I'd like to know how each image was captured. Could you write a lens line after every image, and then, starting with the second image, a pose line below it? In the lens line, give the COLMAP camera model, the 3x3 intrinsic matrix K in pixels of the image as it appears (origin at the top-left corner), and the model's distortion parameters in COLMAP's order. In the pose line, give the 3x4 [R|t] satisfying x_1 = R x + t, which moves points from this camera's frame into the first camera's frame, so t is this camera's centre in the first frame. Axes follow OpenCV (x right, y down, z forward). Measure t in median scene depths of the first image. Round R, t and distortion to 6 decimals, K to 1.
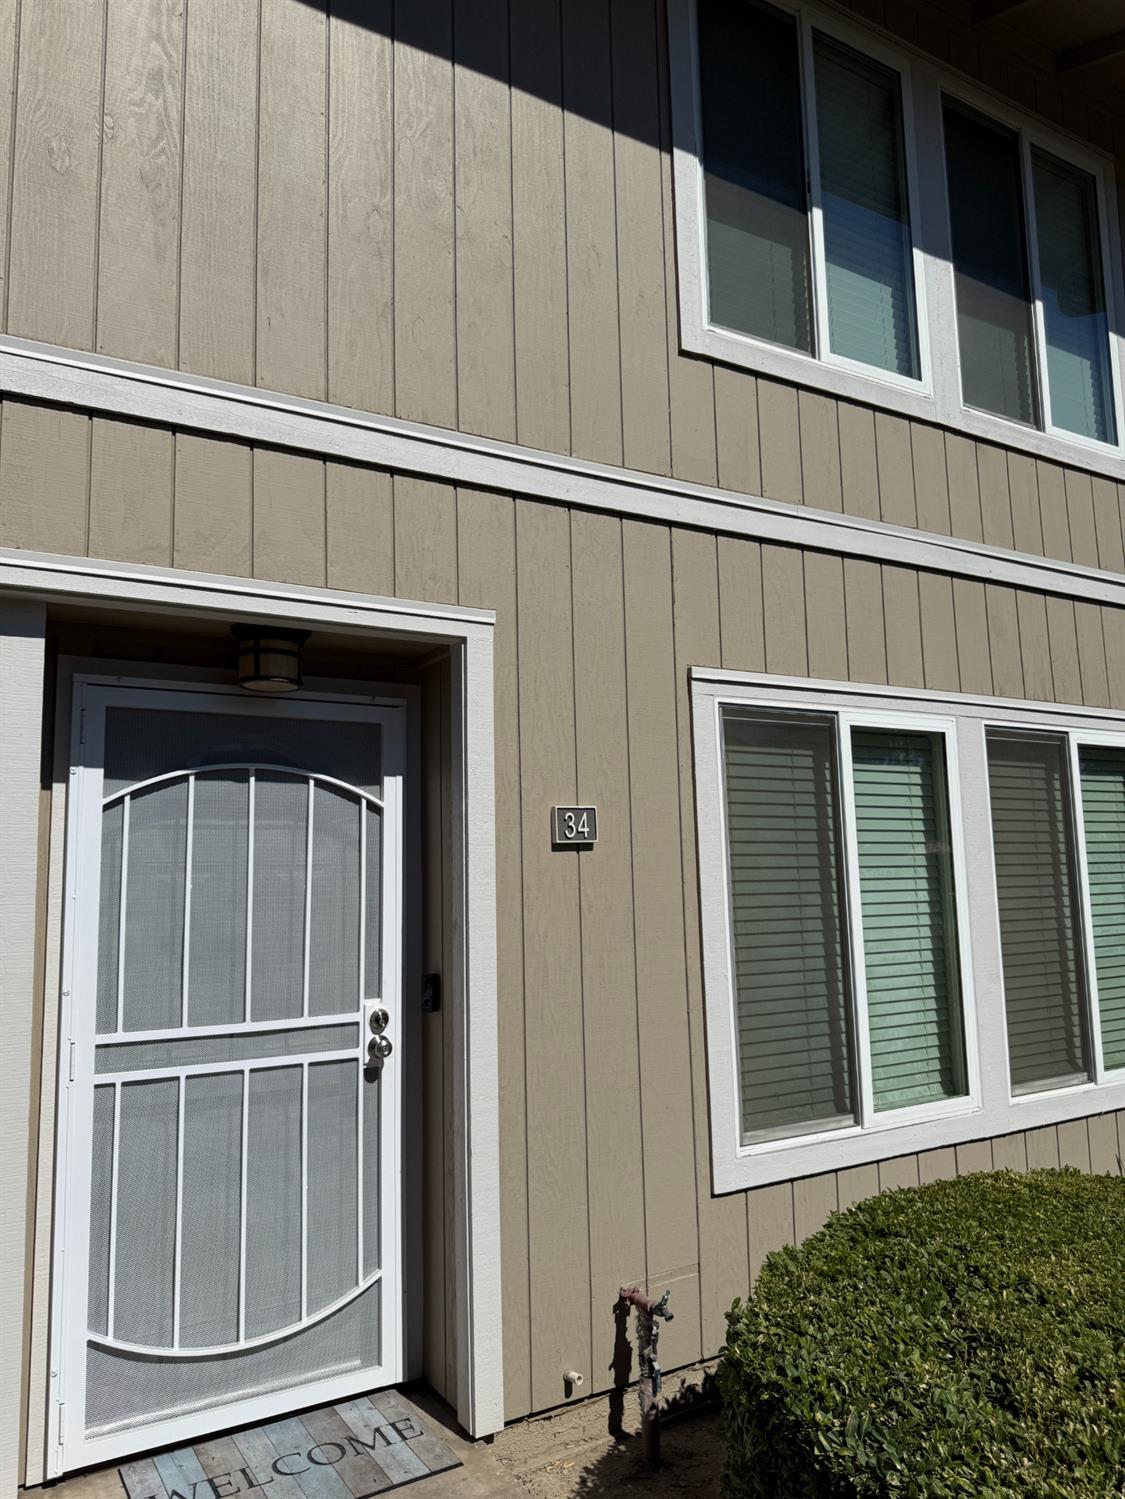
lens RADIAL K [[1066.5, 0, 571.7], [0, 1066.5, 781.7], [0, 0, 1]] dist [0.054825, -0.066768]
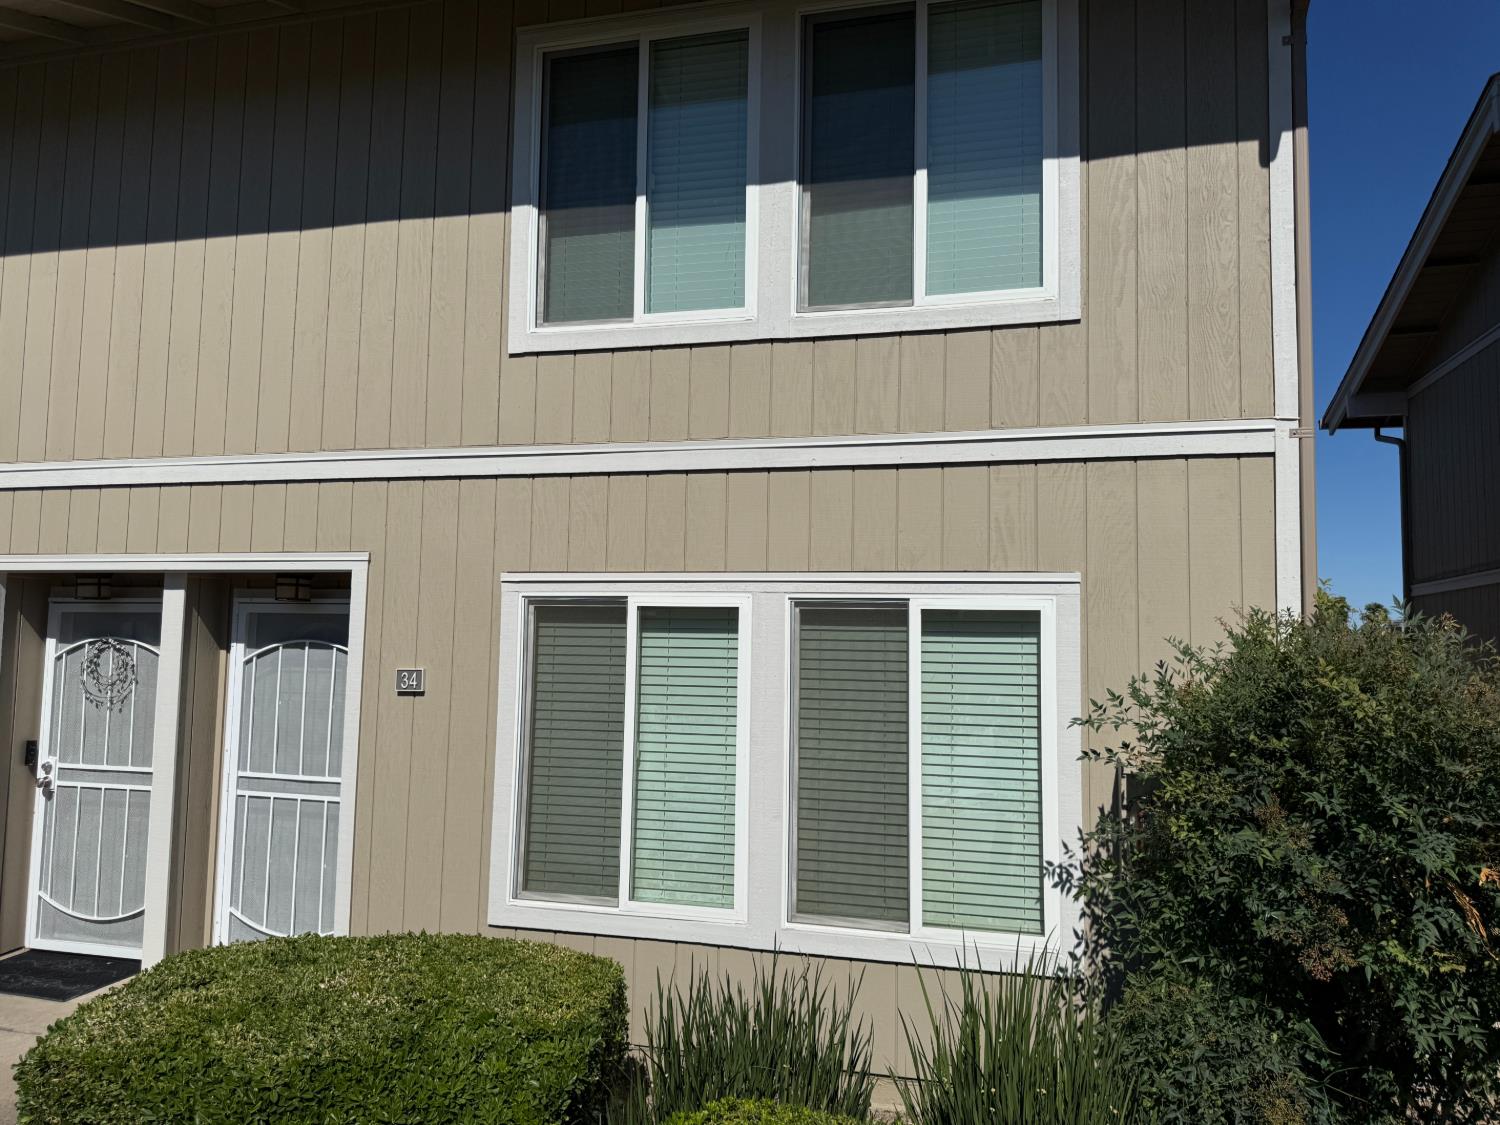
lens RADIAL K [[1067.2, 0, 715.9], [0, 1067.2, 593.9], [0, 0, 1]] dist [0.054825, -0.066768]
pose [[0.692825, -0.002871, -0.721100, 1.516250], [0.034398, 0.998985, 0.029072, -0.123092], [0.720285, -0.044946, 0.692220, 0.205121]]
